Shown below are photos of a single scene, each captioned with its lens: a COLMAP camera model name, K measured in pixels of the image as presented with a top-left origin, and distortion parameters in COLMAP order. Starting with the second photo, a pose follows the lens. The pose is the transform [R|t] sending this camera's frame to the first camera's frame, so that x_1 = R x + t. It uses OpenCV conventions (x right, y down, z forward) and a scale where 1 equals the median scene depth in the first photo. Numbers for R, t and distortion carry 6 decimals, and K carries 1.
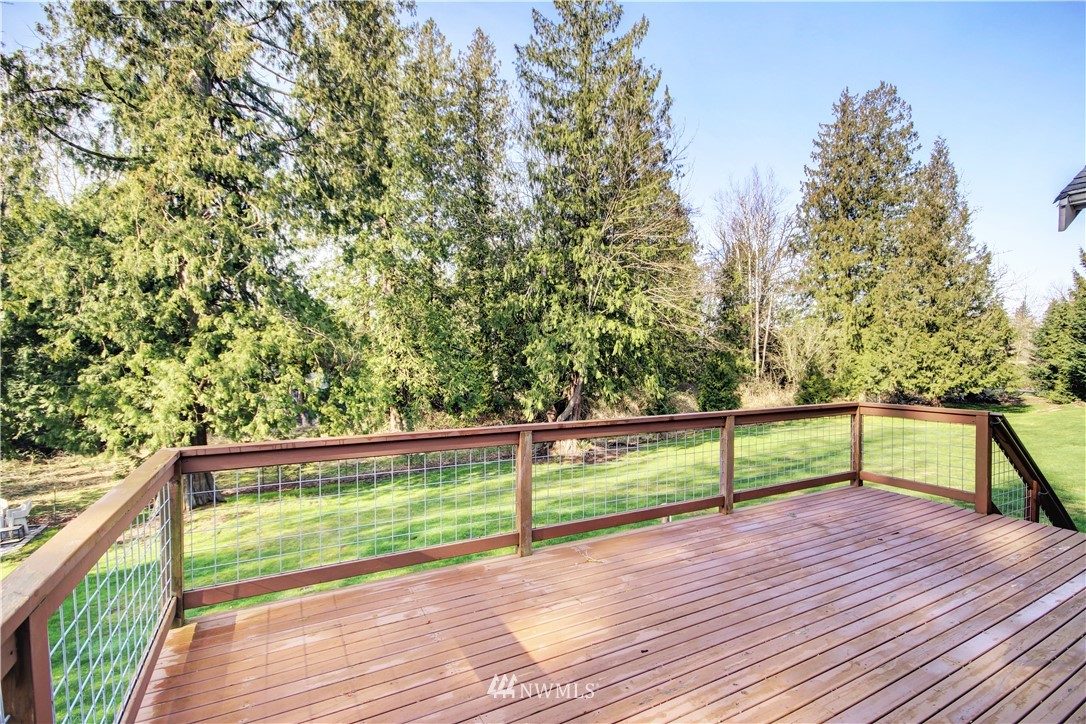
lens RADIAL K [[504.4, 0, 543.7], [0, 504.4, 364.4], [0, 0, 1]] dist [0.000206, -0.000039]
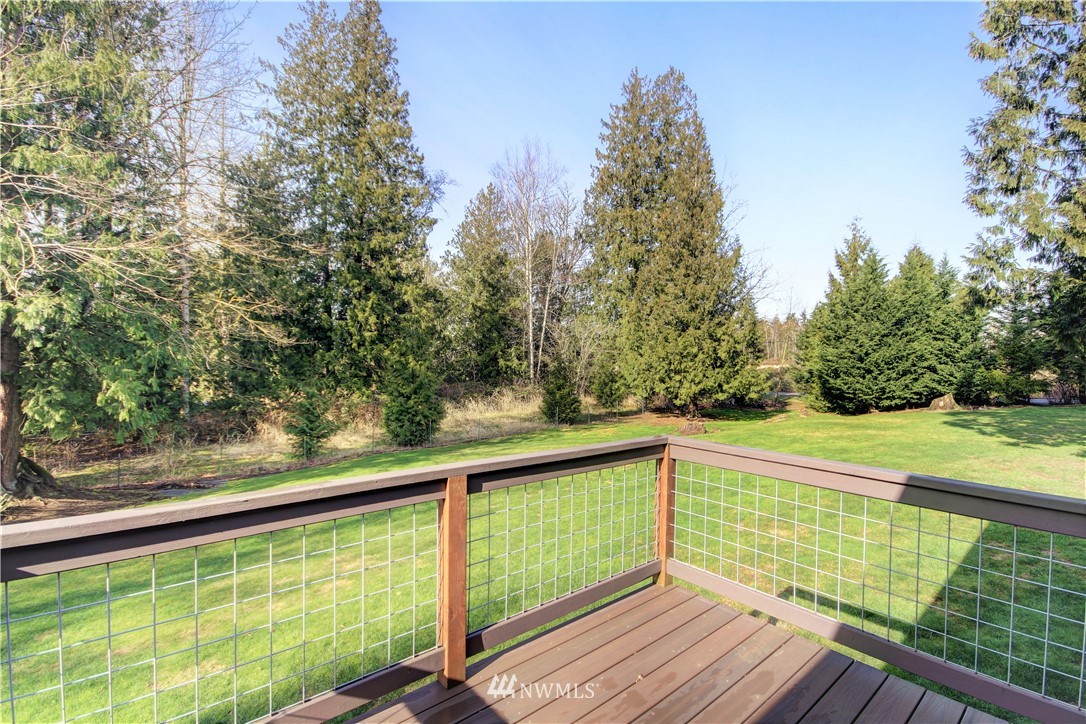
lens RADIAL K [[504.4, 0, 543.7], [0, 504.4, 361.6], [0, 0, 1]] dist [0.000206, -0.000039]
pose [[0.976110, 0.012076, 0.216940, 0.292701], [-0.011351, 0.999925, -0.004588, -0.001902], [-0.216979, 0.002015, 0.976174, 0.160500]]
